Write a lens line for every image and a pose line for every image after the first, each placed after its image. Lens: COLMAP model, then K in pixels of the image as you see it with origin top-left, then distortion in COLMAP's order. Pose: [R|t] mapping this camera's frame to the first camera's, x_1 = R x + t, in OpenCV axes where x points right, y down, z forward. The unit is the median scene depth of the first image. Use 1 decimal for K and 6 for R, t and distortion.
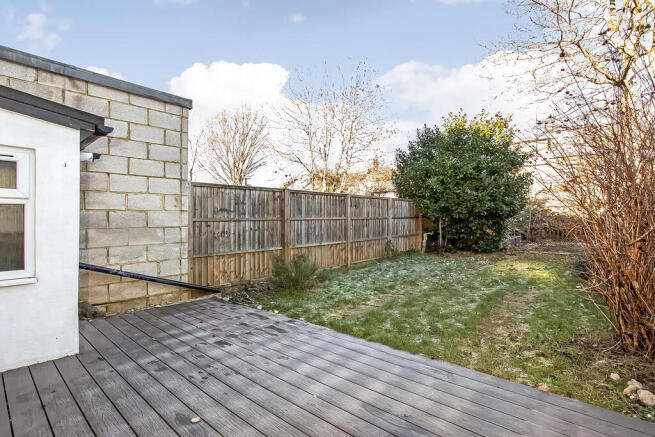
lens RADIAL K [[311.5, 0, 327.6], [0, 311.5, 217.4], [0, 0, 1]] dist [-0.024515, -0.000282]
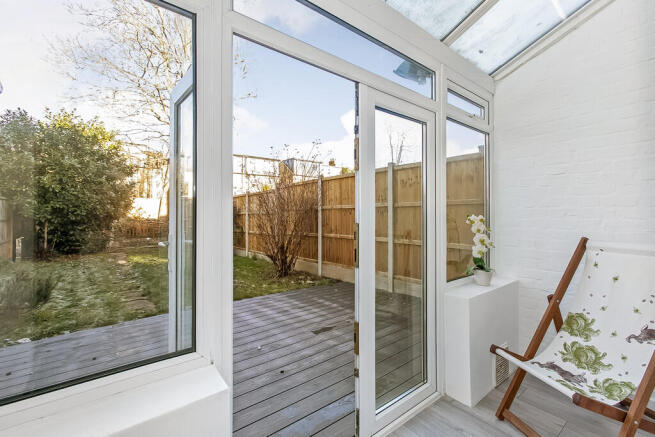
lens RADIAL K [[293.2, 0, 327.7], [0, 293.2, 217.5], [0, 0, 1]] dist [-0.015947, 0.003082]
pose [[0.171058, 0.005462, 0.985246, -0.778728], [-0.000801, 0.999985, -0.005405, -0.006046], [-0.985261, 0.000136, 0.171060, 0.157898]]
